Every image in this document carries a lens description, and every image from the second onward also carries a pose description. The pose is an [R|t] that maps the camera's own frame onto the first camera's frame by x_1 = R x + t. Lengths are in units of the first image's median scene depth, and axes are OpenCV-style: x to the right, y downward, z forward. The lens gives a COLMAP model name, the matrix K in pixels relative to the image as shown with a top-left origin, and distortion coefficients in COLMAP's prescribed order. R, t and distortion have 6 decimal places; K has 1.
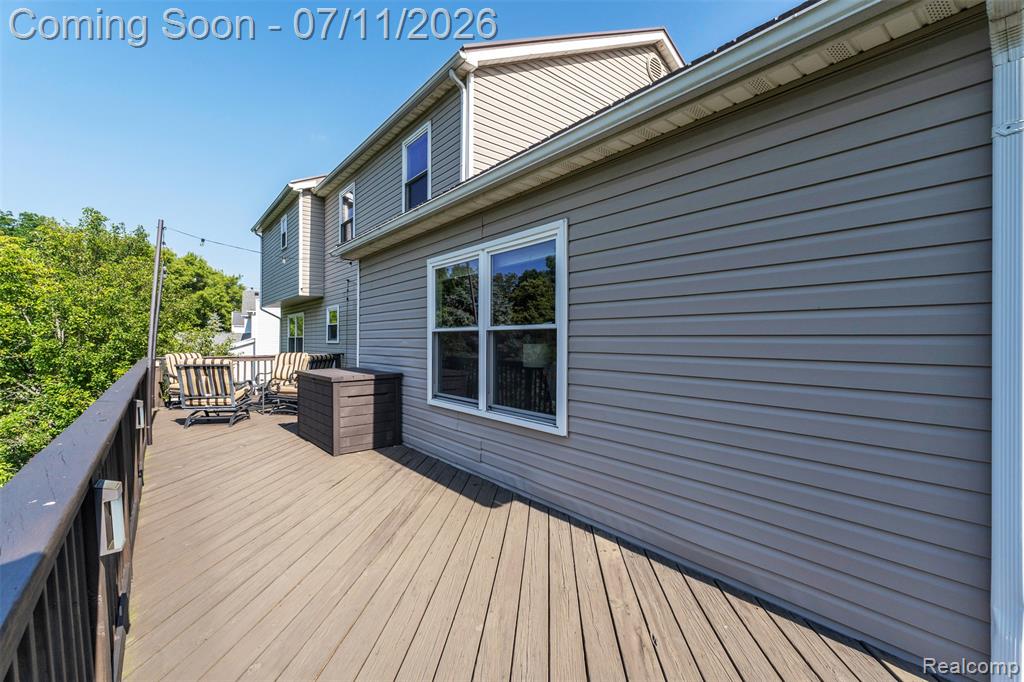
lens RADIAL K [[436.0, 0, 512.0], [0, 436.0, 341.0], [0, 0, 1]] dist [-0.000327, -0.000154]
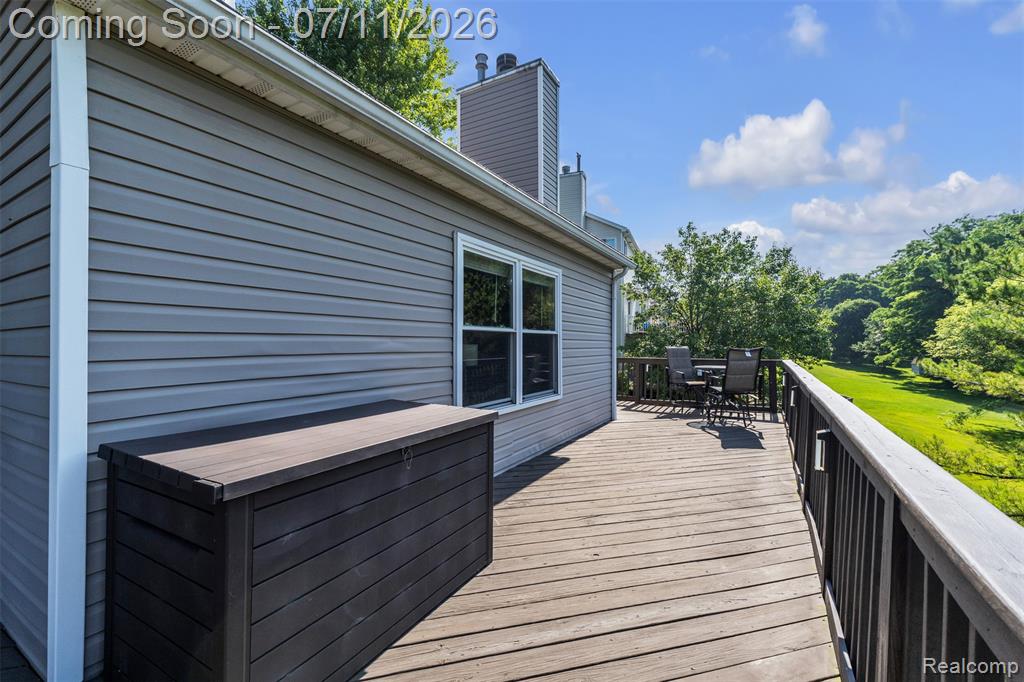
lens RADIAL K [[436.0, 0, 512.0], [0, 436.0, 341.0], [0, 0, 1]] dist [-0.000327, -0.000154]
pose [[-0.342179, 0.001219, 0.939634, -1.094611], [-0.000186, 0.999999, -0.001365, -0.000152], [-0.939635, -0.000642, -0.342178, 1.383278]]
